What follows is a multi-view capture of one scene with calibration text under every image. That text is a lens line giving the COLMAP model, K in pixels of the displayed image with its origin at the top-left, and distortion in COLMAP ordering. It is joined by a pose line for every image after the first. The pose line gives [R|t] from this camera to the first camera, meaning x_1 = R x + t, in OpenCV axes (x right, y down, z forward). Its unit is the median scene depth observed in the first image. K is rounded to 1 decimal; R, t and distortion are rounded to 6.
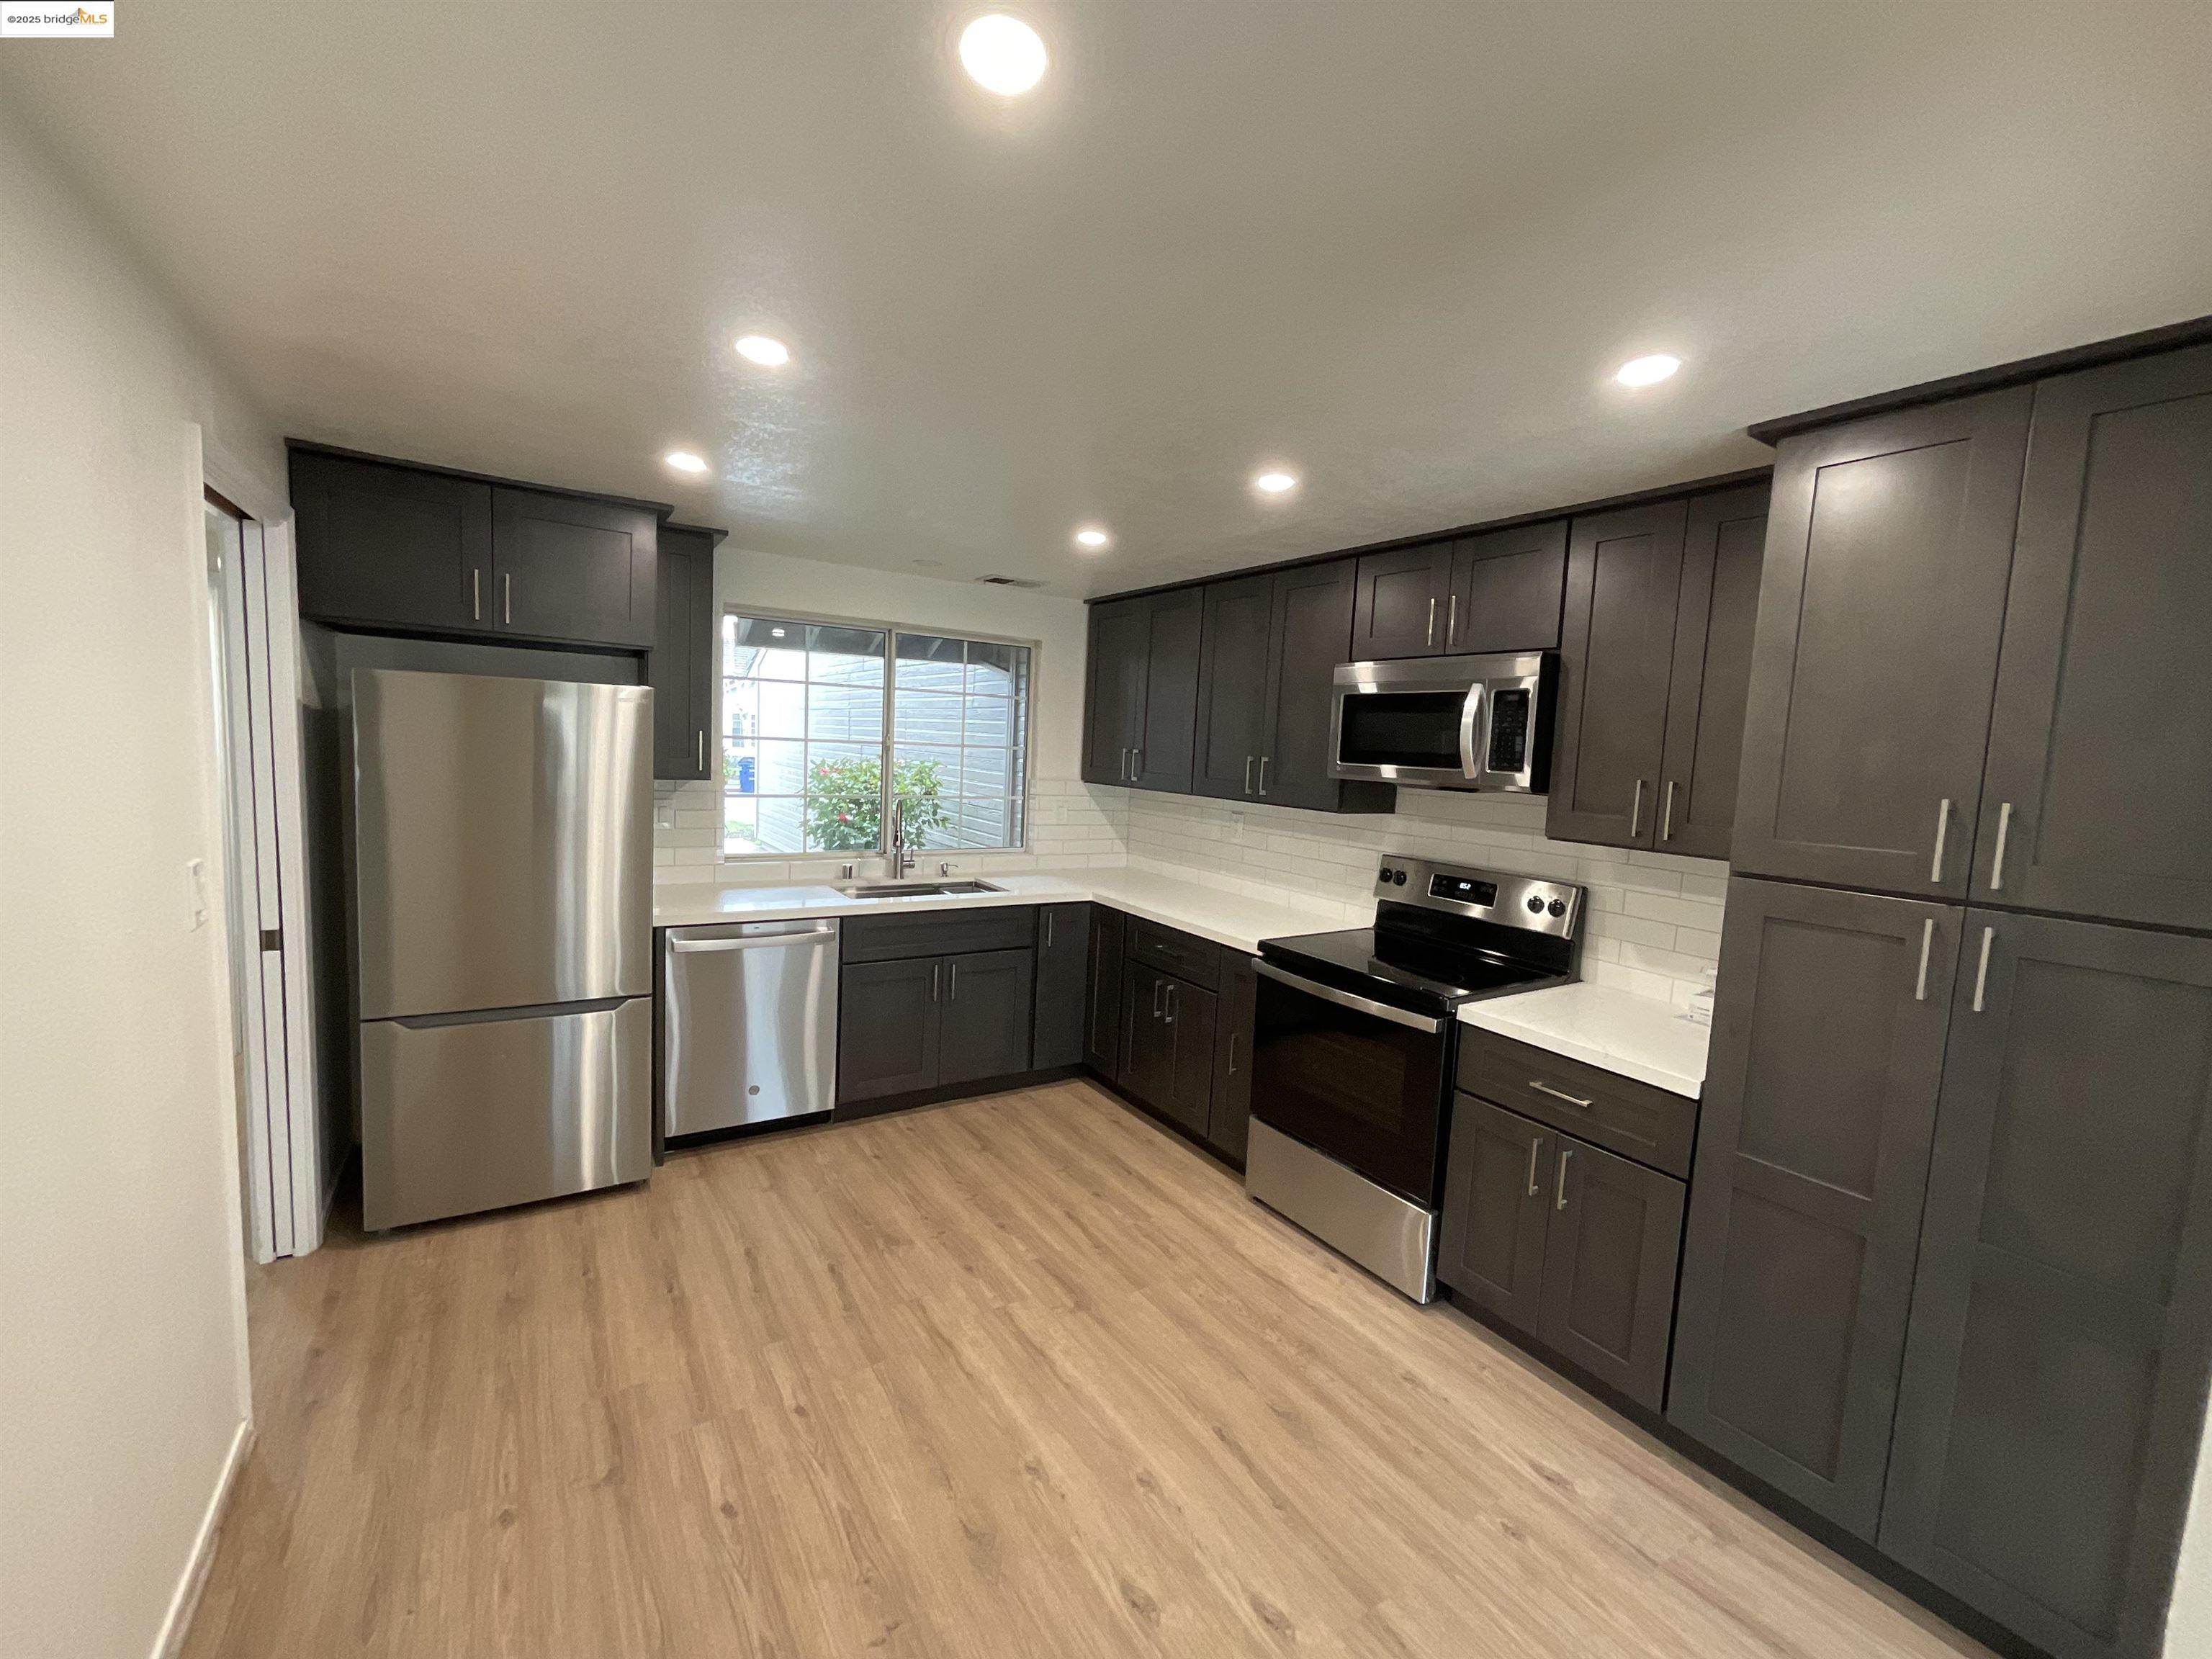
lens RADIAL K [[895.3, 0, 1105.6], [0, 895.3, 813.7], [0, 0, 1]] dist [-0.007409, 0.000436]
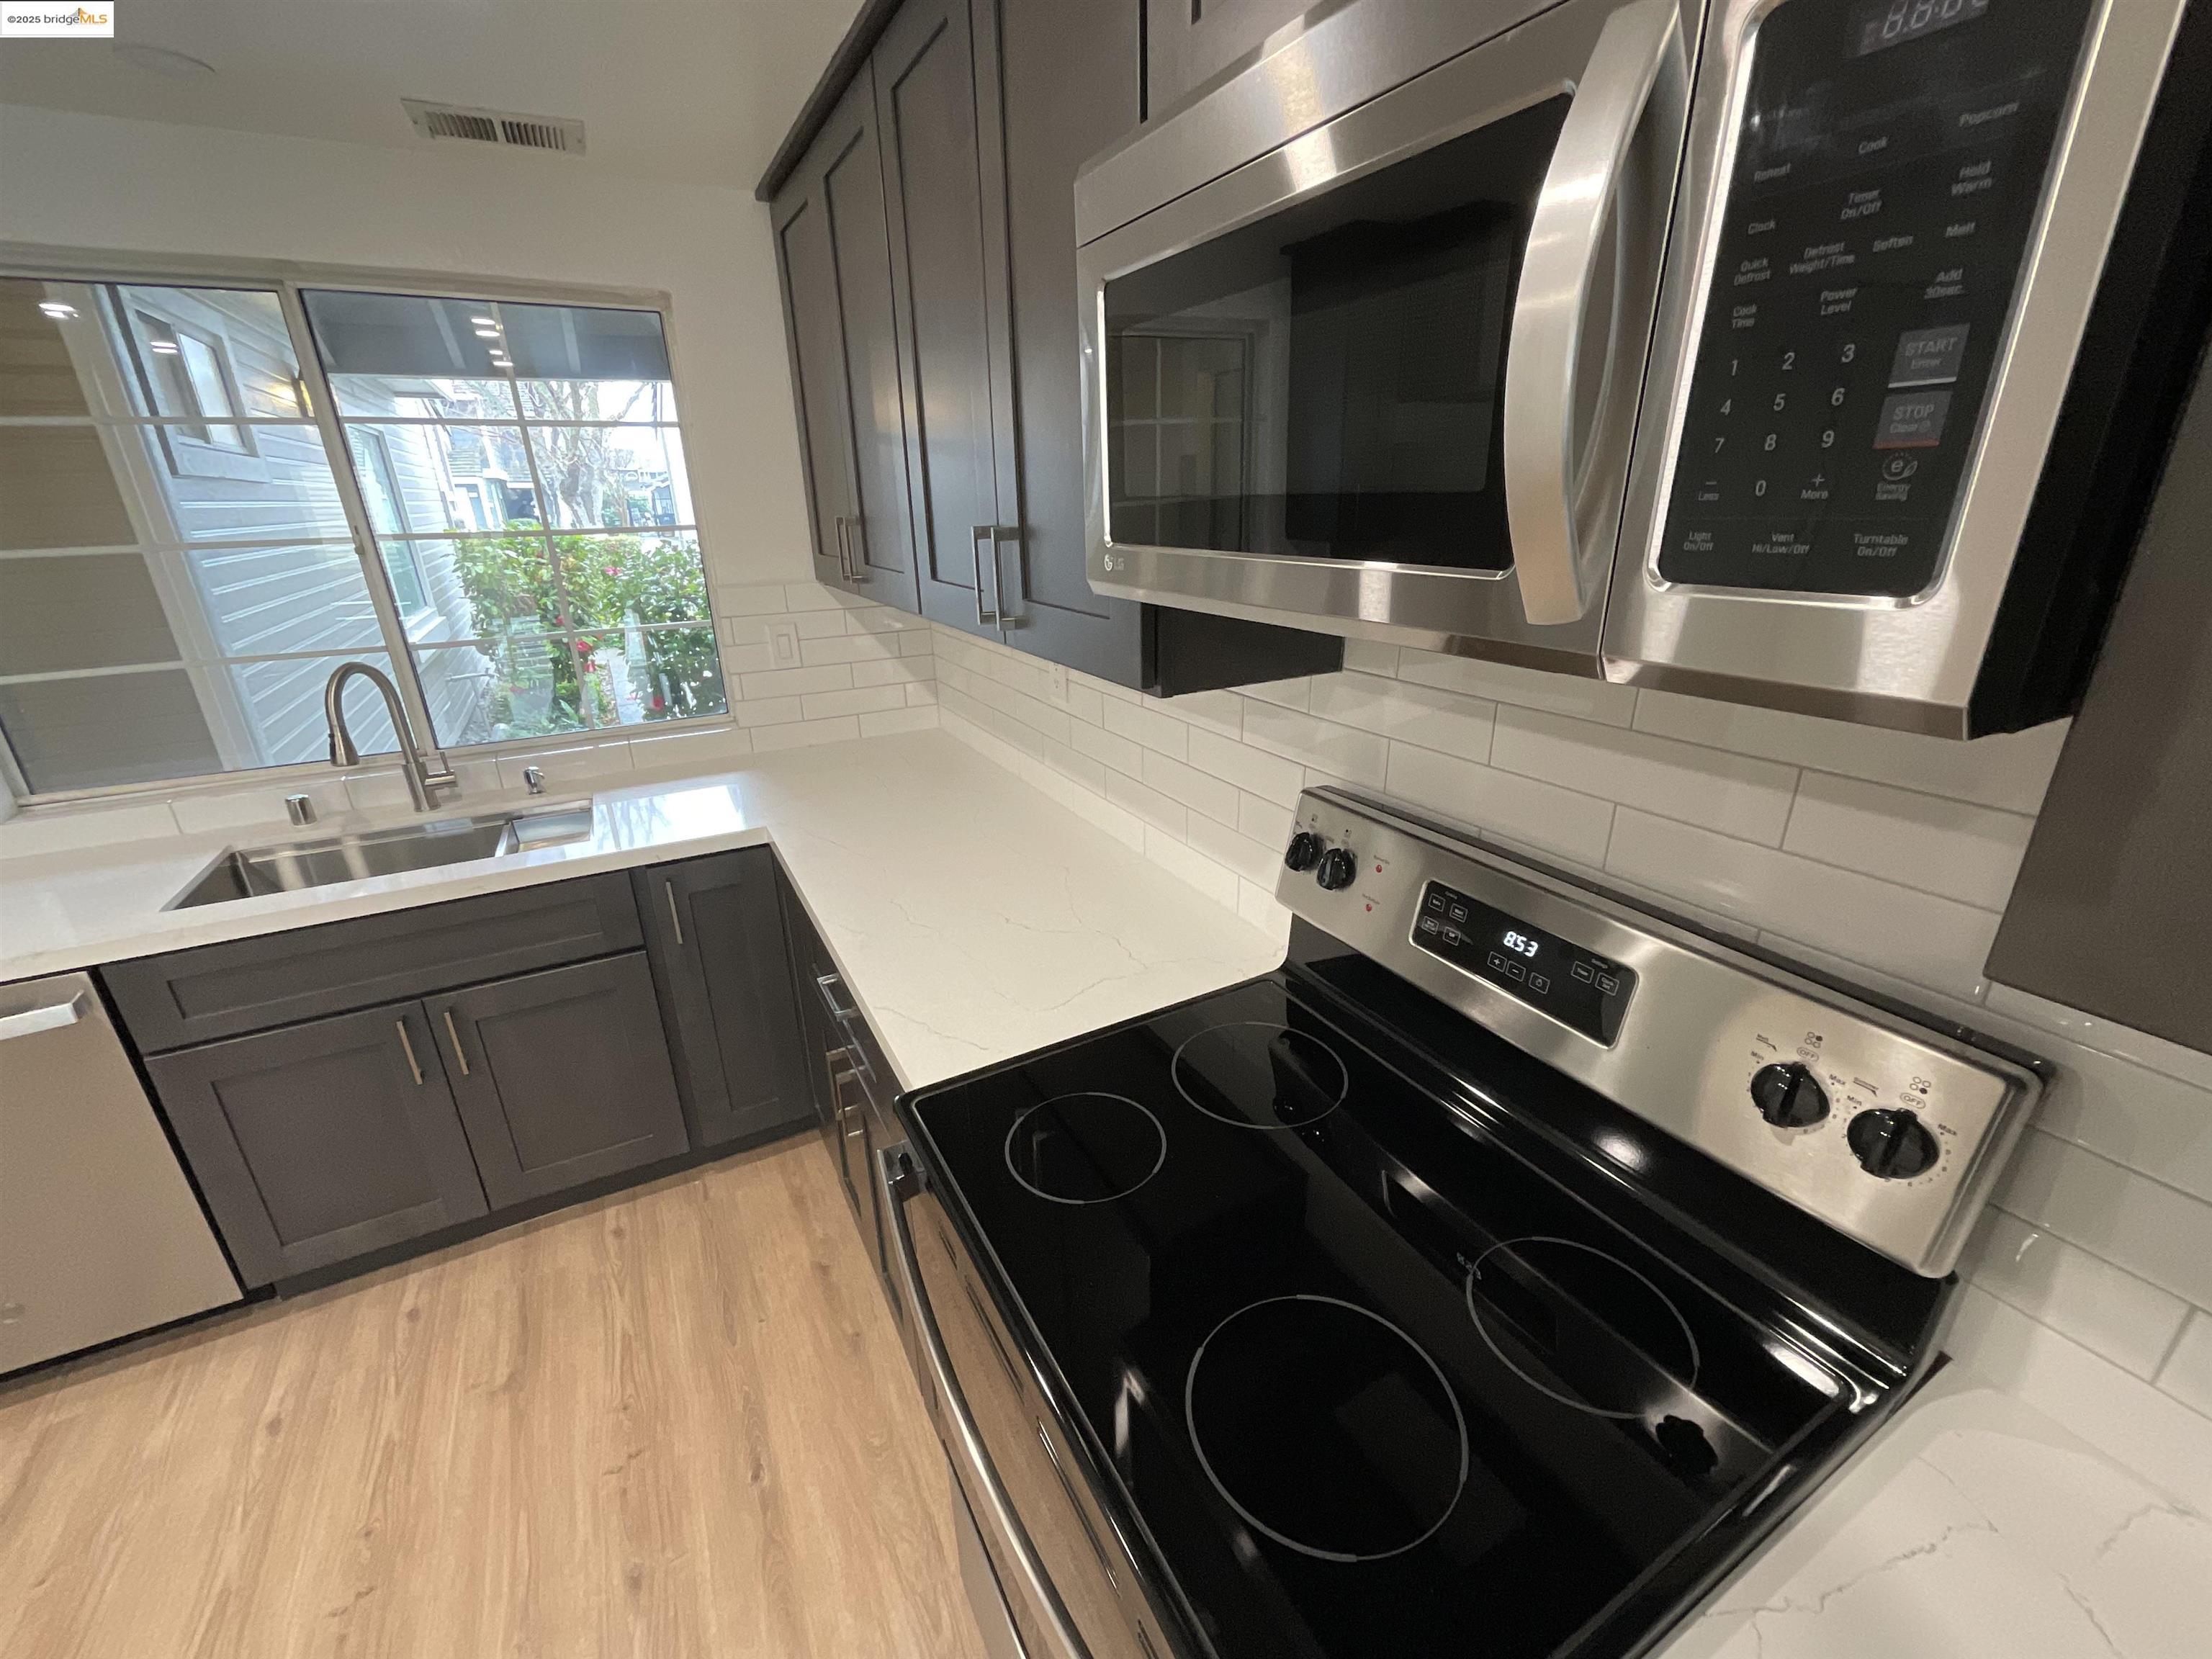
lens RADIAL K [[895.3, 0, 1116.4], [0, 895.3, 810.0], [0, 0, 1]] dist [-0.007409, 0.000436]
pose [[0.995470, -0.038961, -0.086731, 0.276400], [0.059998, 0.965044, 0.255128, -0.046032], [0.073759, -0.259176, 0.963010, 0.668048]]
